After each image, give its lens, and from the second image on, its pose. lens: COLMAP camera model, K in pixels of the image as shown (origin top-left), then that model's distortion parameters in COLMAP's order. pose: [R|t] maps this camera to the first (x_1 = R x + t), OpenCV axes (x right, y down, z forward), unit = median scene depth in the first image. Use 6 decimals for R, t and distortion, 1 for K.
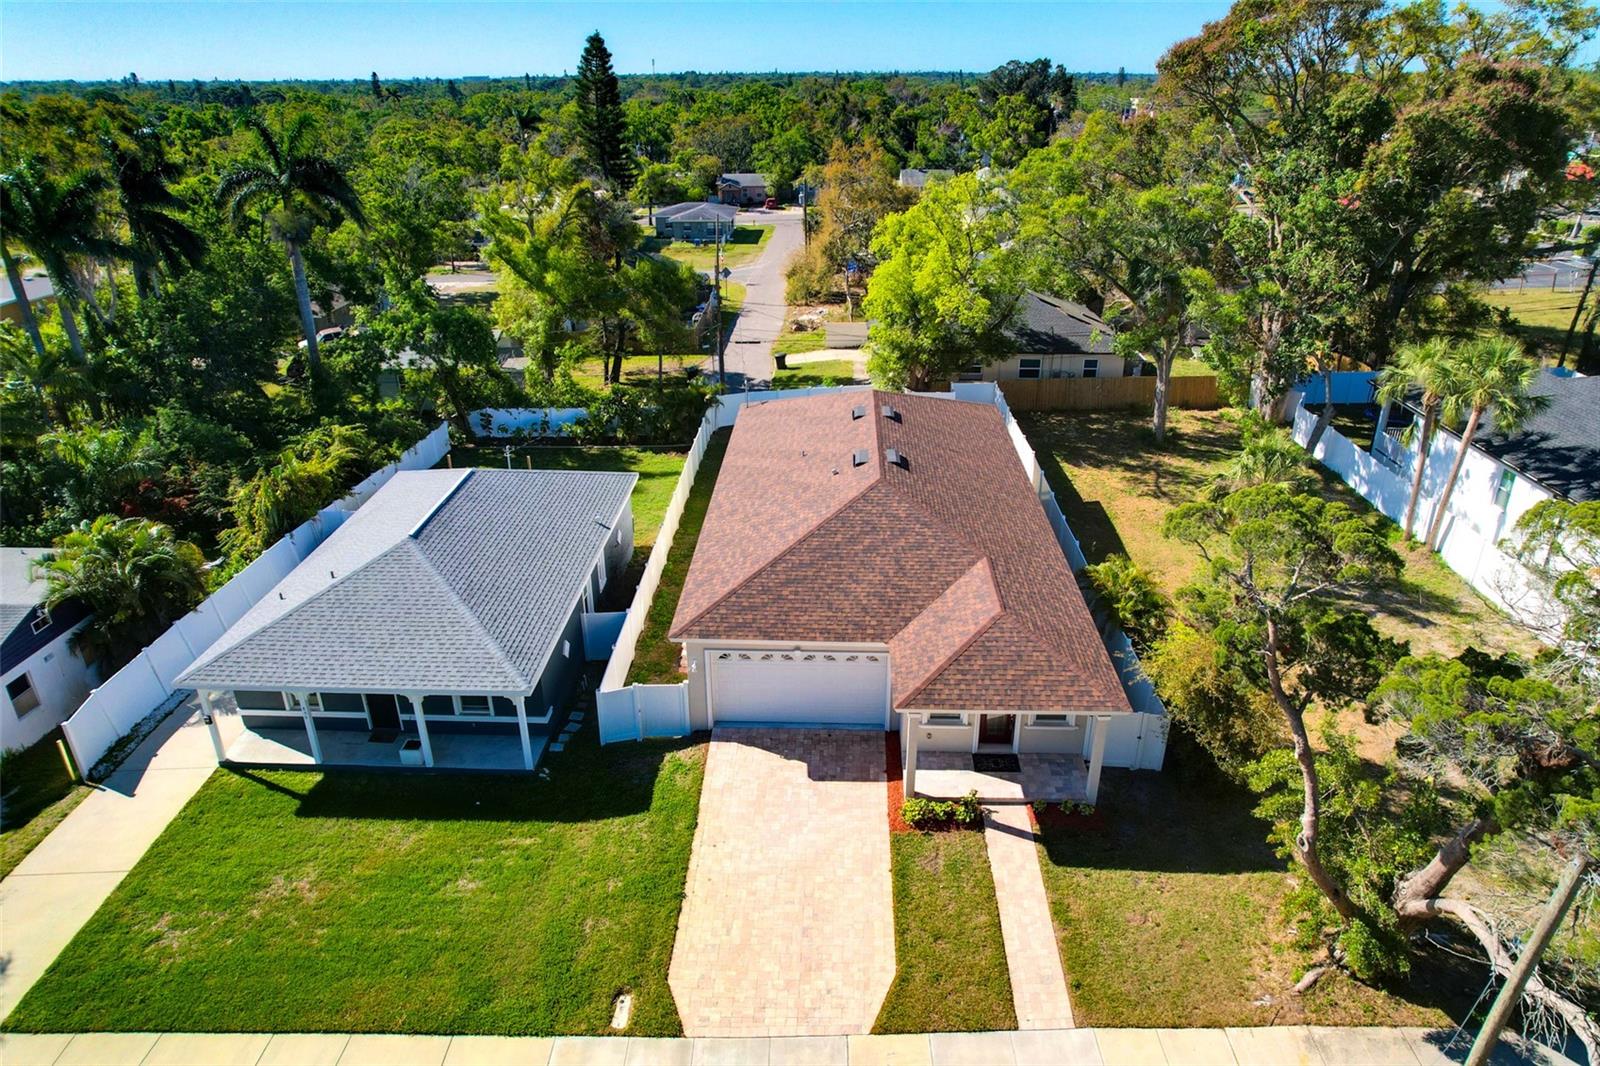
lens RADIAL K [[1025.2, 0, 797.1], [0, 1025.2, 533.3], [0, 0, 1]] dist [-0.073586, 0.065302]
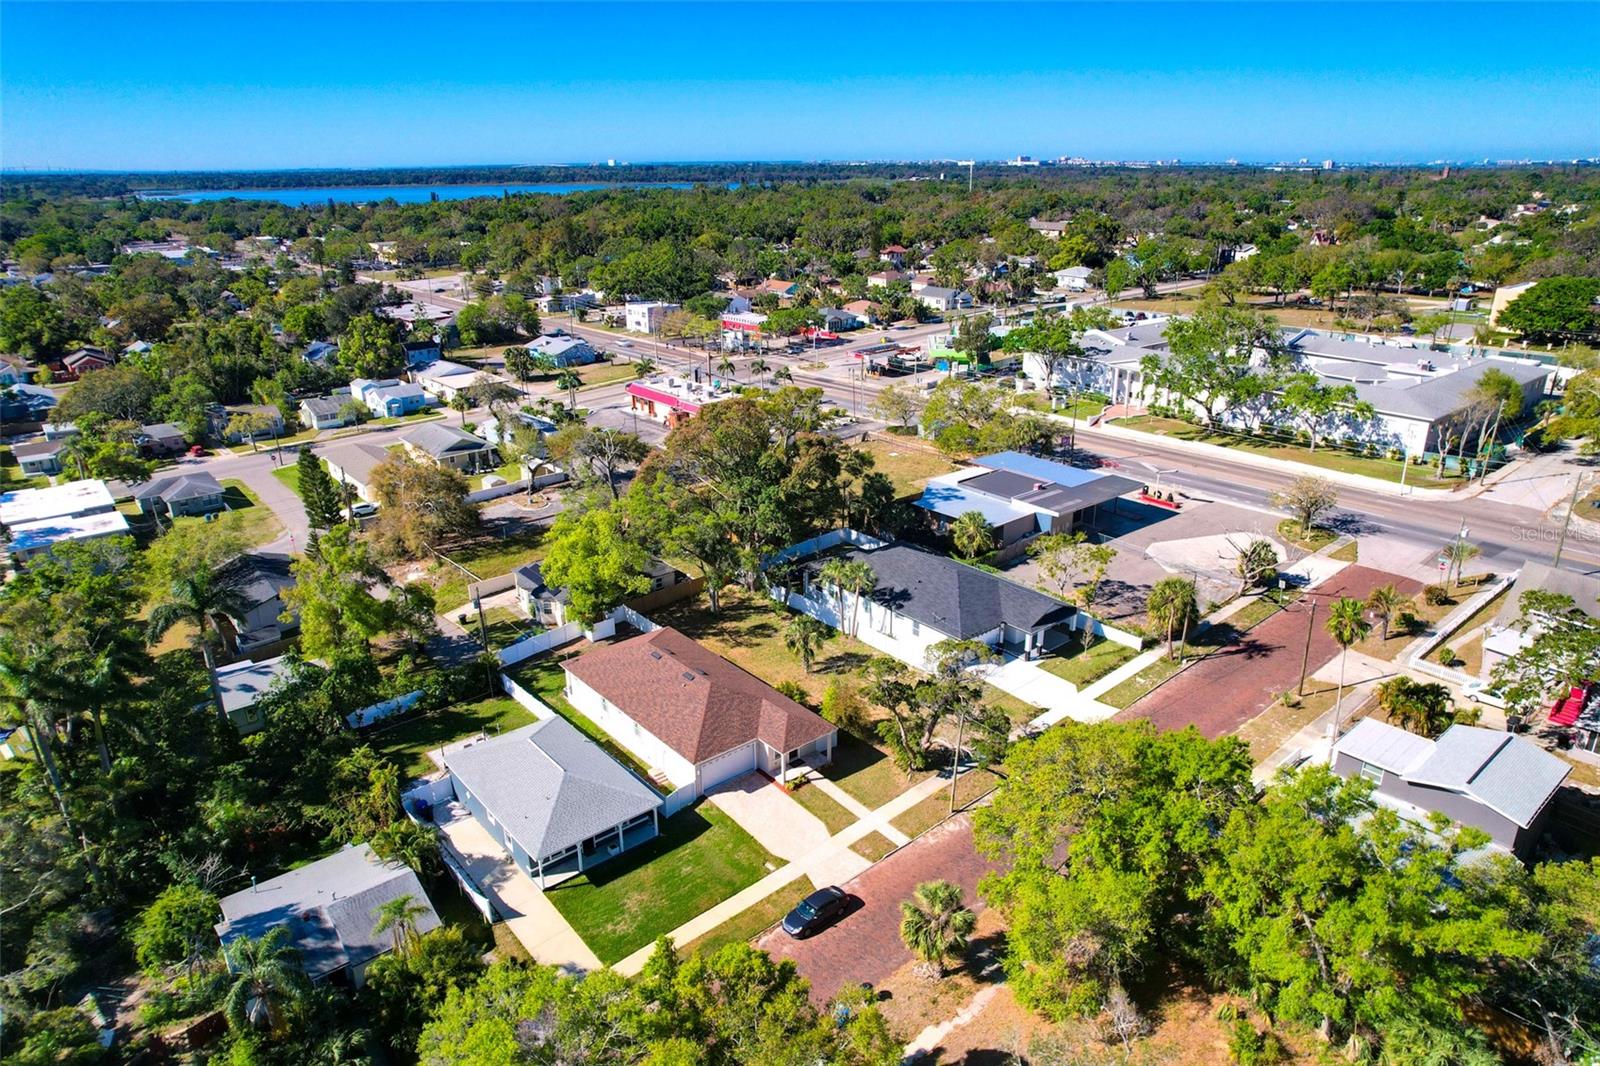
lens RADIAL K [[1024.0, 0, 800.0], [0, 1024.0, 533.0], [0, 0, 1]] dist [-0.038142, 0.000509]
pose [[0.738501, -0.233990, 0.632348, -1.179030], [0.281350, 0.959243, 0.026371, -0.381529], [-0.612746, 0.158436, 0.774235, -1.093329]]
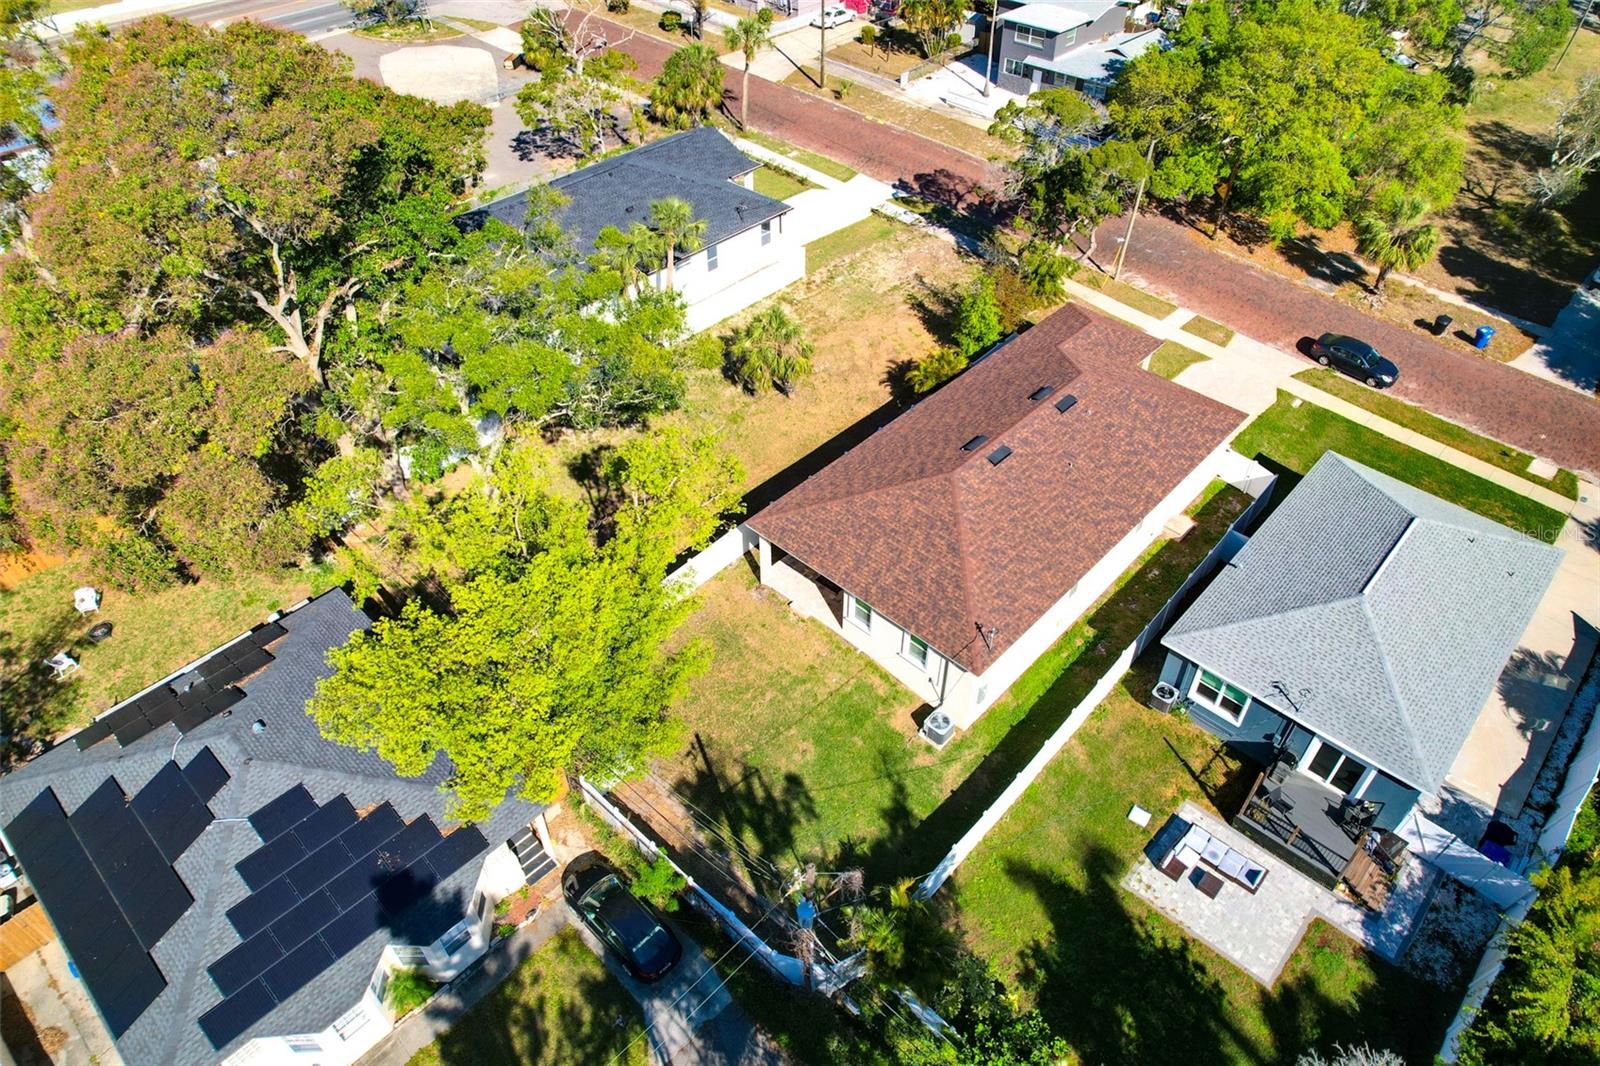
lens RADIAL K [[1025.2, 0, 797.1], [0, 1025.2, 533.3], [0, 0, 1]] dist [-0.073586, 0.065302]
pose [[-0.757296, -0.433817, 0.488166, -0.366407], [0.278379, 0.461752, 0.842194, -1.140426], [-0.590770, 0.773685, -0.228917, 1.568029]]
